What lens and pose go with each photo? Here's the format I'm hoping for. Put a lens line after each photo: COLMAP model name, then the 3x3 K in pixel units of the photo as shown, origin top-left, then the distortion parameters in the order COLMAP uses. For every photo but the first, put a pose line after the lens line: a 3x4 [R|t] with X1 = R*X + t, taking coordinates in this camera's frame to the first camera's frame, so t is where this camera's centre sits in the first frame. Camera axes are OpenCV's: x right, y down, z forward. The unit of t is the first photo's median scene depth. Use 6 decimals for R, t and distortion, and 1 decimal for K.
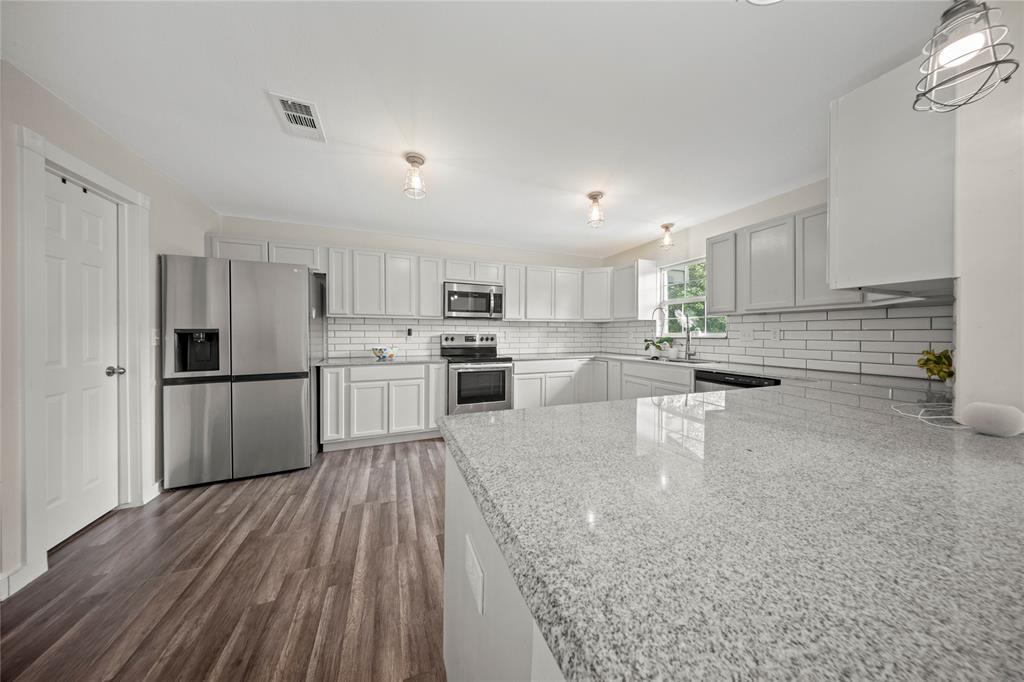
lens RADIAL K [[309.2, 0, 527.4], [0, 309.2, 335.9], [0, 0, 1]] dist [-0.000028, -0.000019]
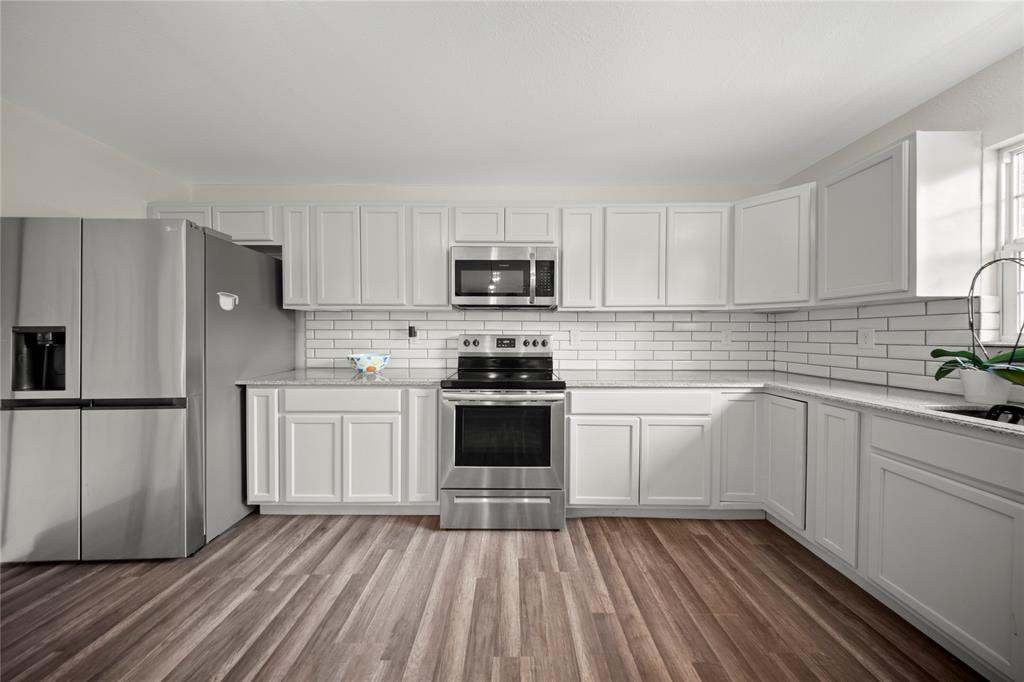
lens RADIAL K [[305.5, 0, 514.9], [0, 305.5, 335.3], [0, 0, 1]] dist [0.000868, -0.000094]
pose [[0.912047, 0.002520, -0.410077, 0.077663], [-0.003740, 0.999991, -0.002173, -0.004040], [0.410068, 0.003516, 0.912048, 0.502941]]
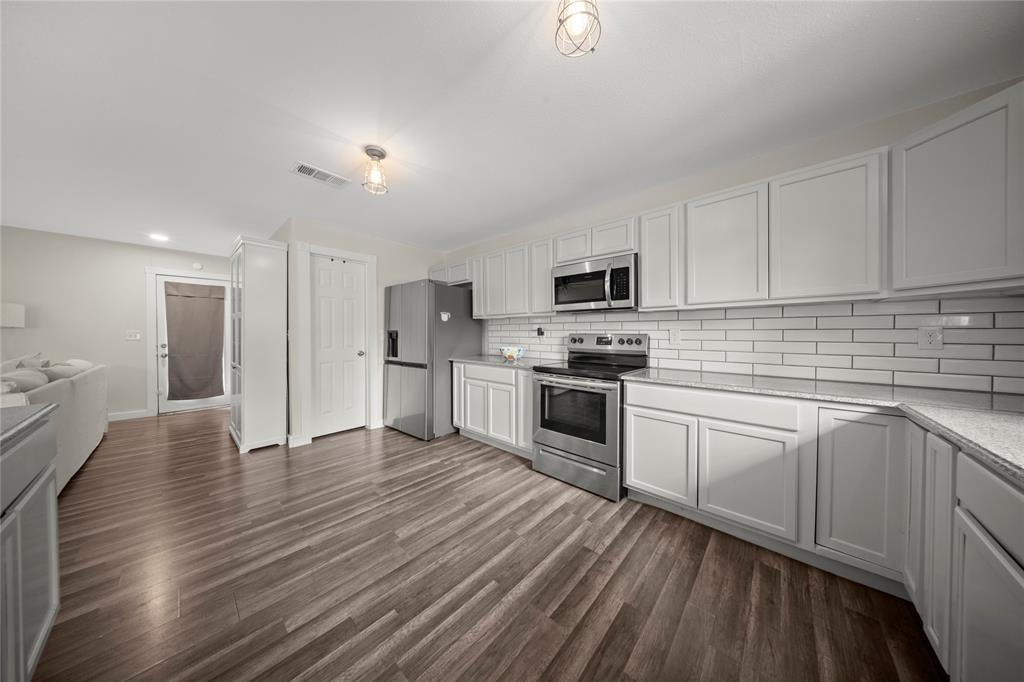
lens RADIAL K [[307.4, 0, 509.4], [0, 307.4, 336.2], [0, 0, 1]] dist [0.001051, -0.000043]
pose [[0.387716, 0.007052, -0.921752, 0.391150], [-0.005961, 0.999969, 0.005143, -0.003236], [0.921759, 0.003500, 0.387746, 0.576139]]
